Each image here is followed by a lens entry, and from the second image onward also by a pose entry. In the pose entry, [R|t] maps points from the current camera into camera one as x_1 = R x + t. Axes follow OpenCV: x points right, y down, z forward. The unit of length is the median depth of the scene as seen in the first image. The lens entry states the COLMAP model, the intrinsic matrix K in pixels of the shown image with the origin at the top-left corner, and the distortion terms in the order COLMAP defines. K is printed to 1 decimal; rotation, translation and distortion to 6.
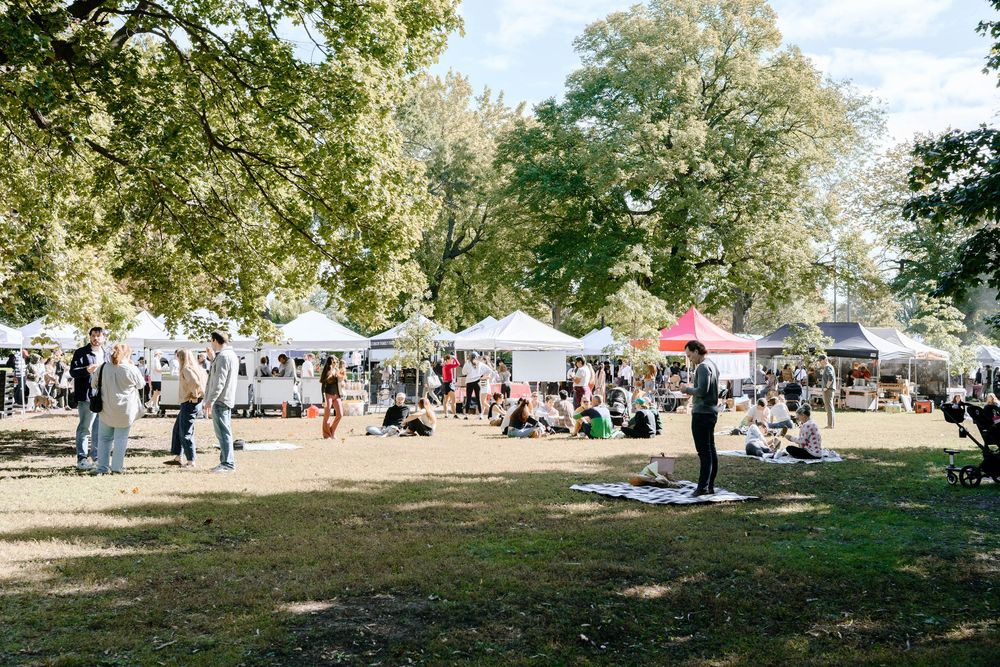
lens RADIAL K [[1181.0, 0, 500.0], [0, 1181.0, 333.5], [0, 0, 1]] dist [-0.004700, 0.001476]
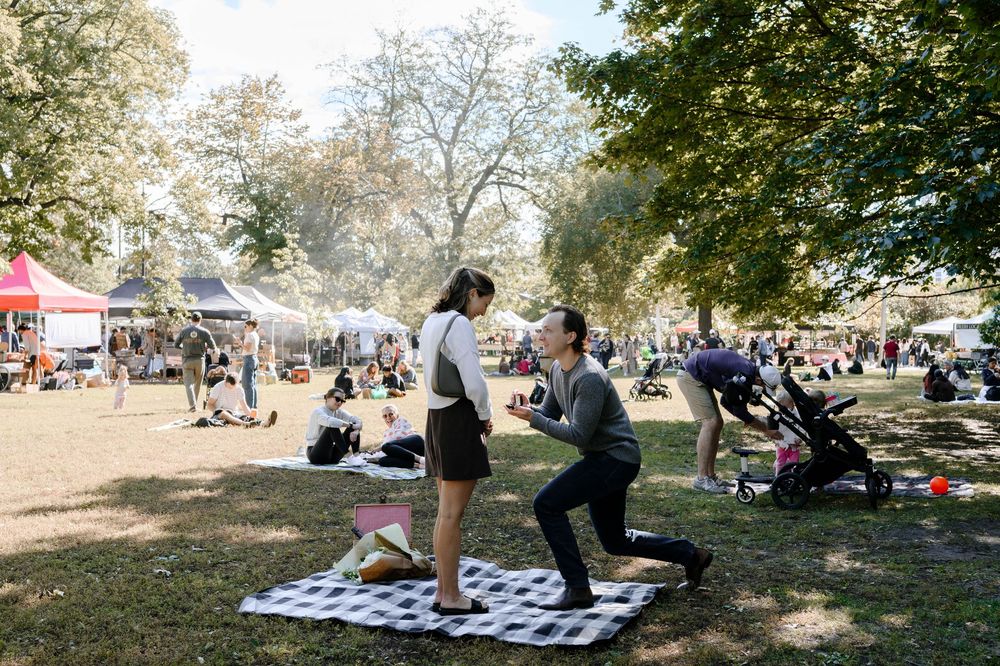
lens RADIAL K [[1185.4, 0, 490.4], [0, 1185.4, 329.6], [0, 0, 1]] dist [-0.004172, 0.025107]
pose [[0.813808, -0.001170, 0.581133, -0.028164], [-0.012578, 0.999728, 0.019627, 0.007086], [-0.580998, -0.023282, 0.813572, 0.166562]]
